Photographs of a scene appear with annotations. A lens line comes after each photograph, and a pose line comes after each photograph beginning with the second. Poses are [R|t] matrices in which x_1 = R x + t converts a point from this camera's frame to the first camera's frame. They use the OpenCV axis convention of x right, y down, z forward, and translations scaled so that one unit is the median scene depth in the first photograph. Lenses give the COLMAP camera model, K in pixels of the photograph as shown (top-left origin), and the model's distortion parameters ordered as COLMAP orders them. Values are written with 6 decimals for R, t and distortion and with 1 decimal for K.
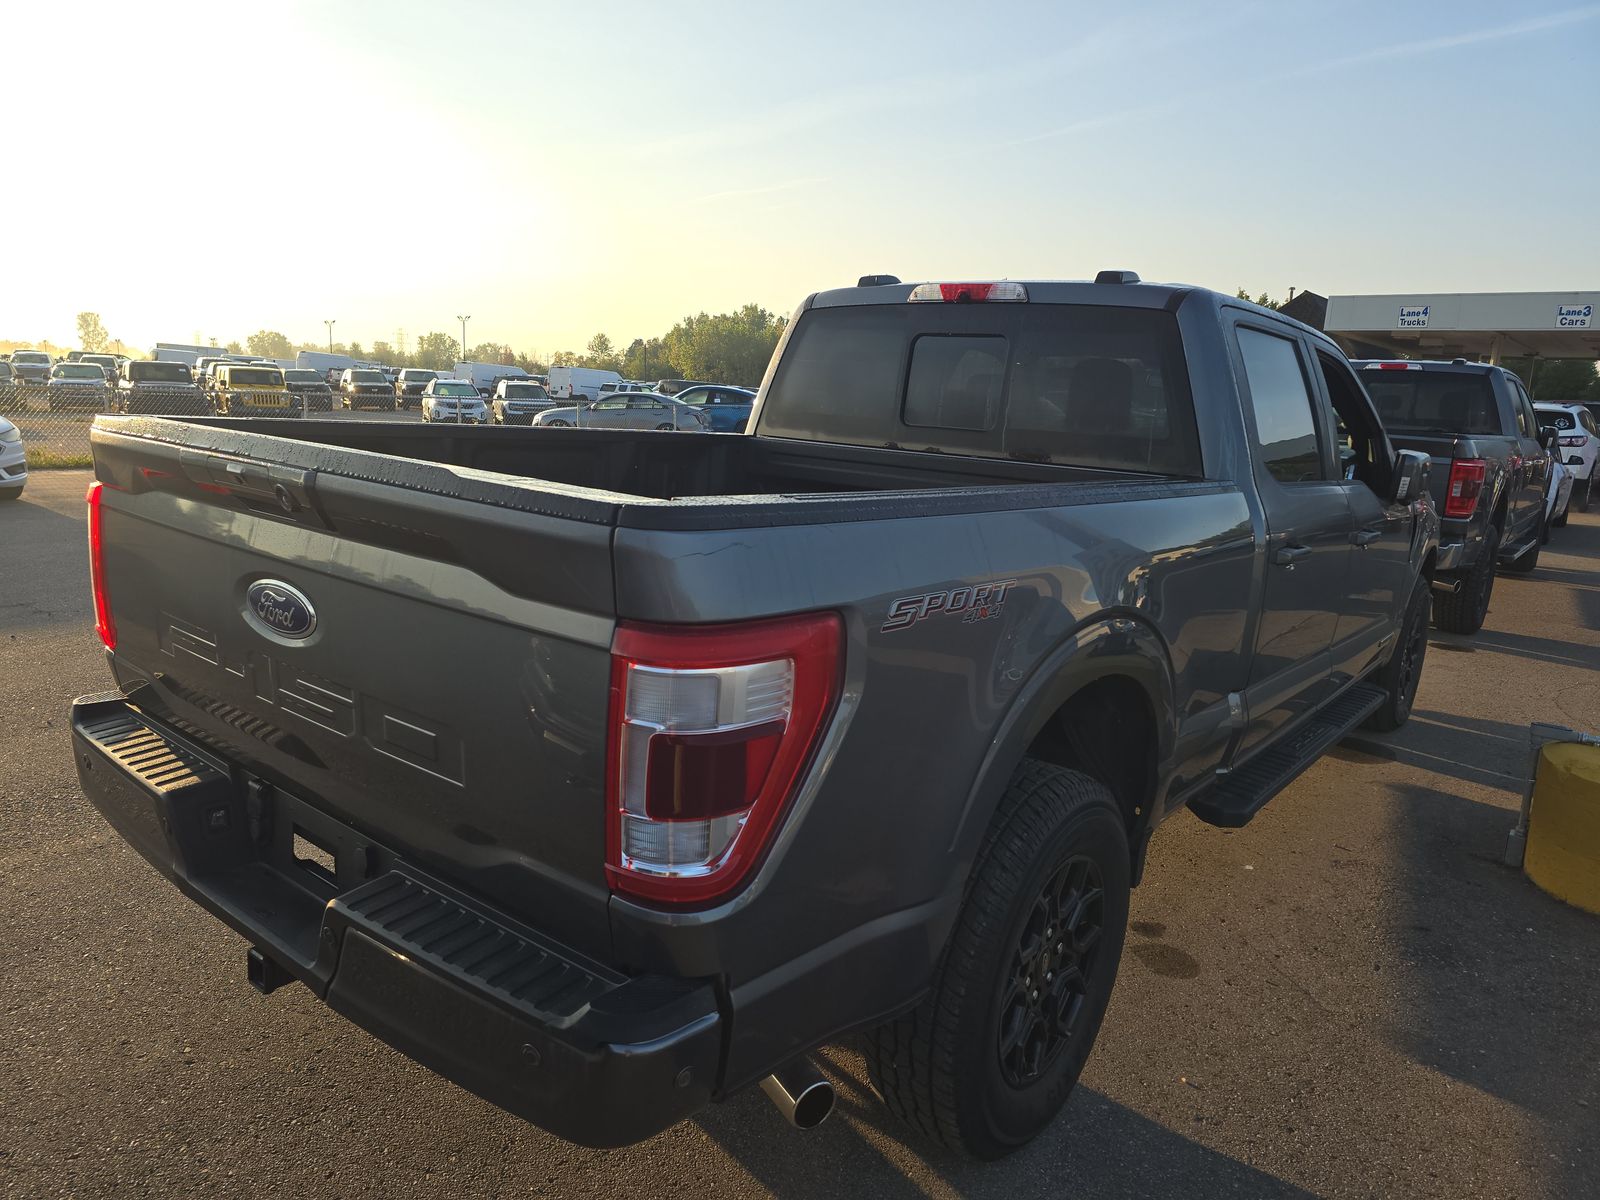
lens RADIAL K [[1077.7, 0, 796.5], [0, 1077.7, 601.9], [0, 0, 1]] dist [0.034248, -0.029156]
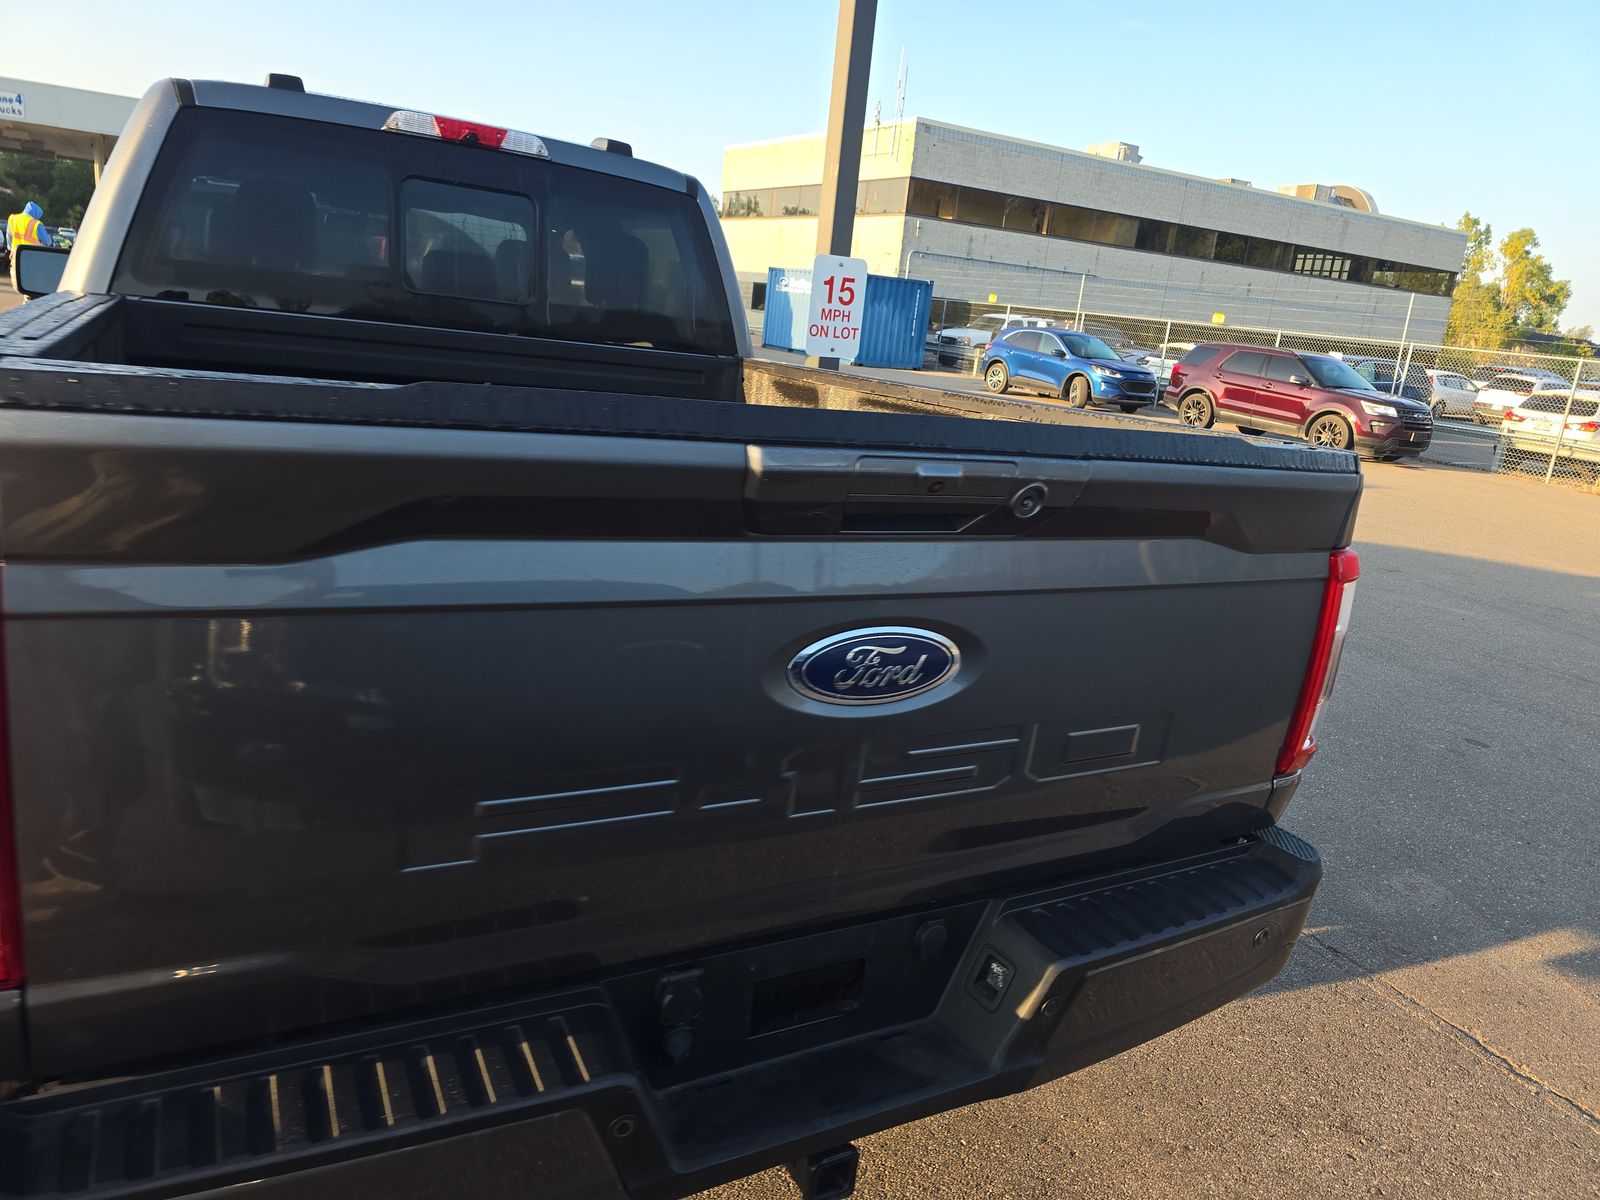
lens RADIAL K [[1077.7, 0, 792.5], [0, 1077.7, 607.3], [0, 0, 1]] dist [0.034248, -0.029156]
pose [[0.391510, -0.252800, 0.884766, -0.542660], [0.094065, 0.967479, 0.234810, -0.095792], [-0.915353, -0.008705, 0.402558, 0.392557]]
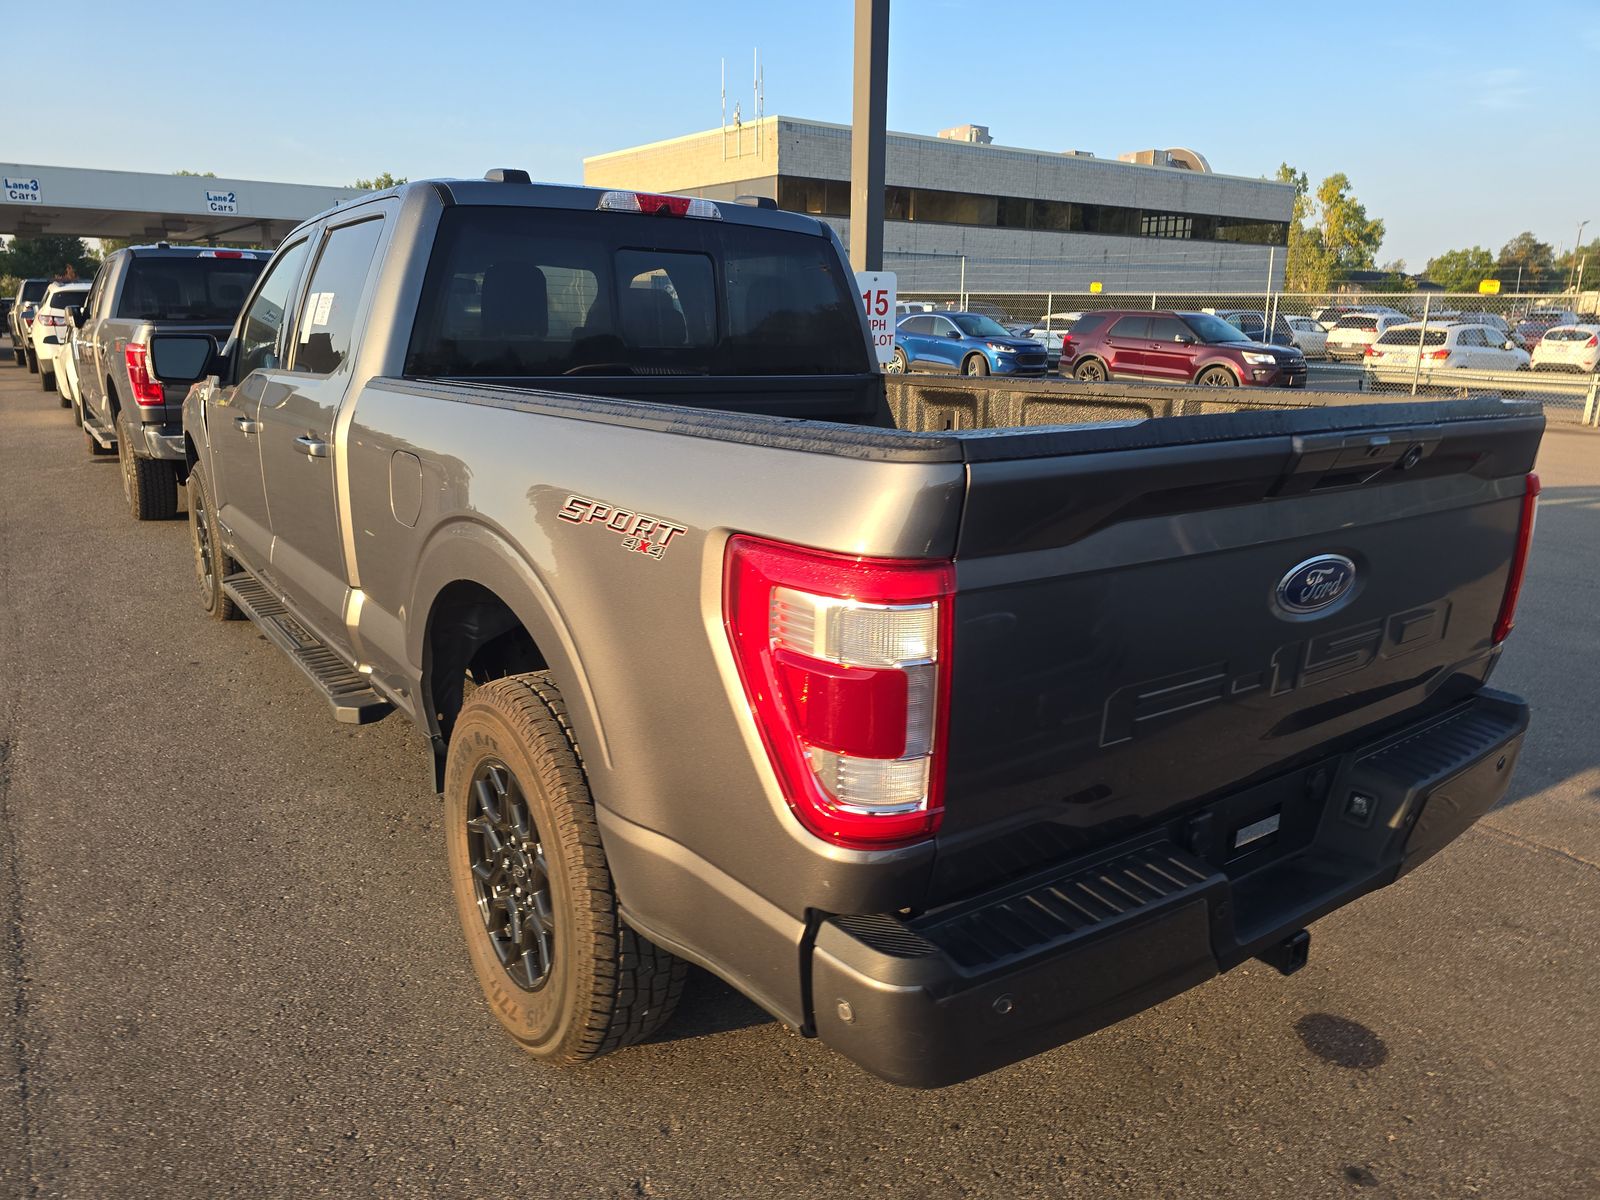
lens RADIAL K [[1077.7, 0, 791.9], [0, 1077.7, 611.8], [0, 0, 1]] dist [0.034248, -0.029156]
pose [[0.270128, -0.297787, 0.915617, -0.750101], [0.186910, 0.949097, 0.253533, -0.151444], [-0.944508, 0.102651, 0.312037, 0.575054]]
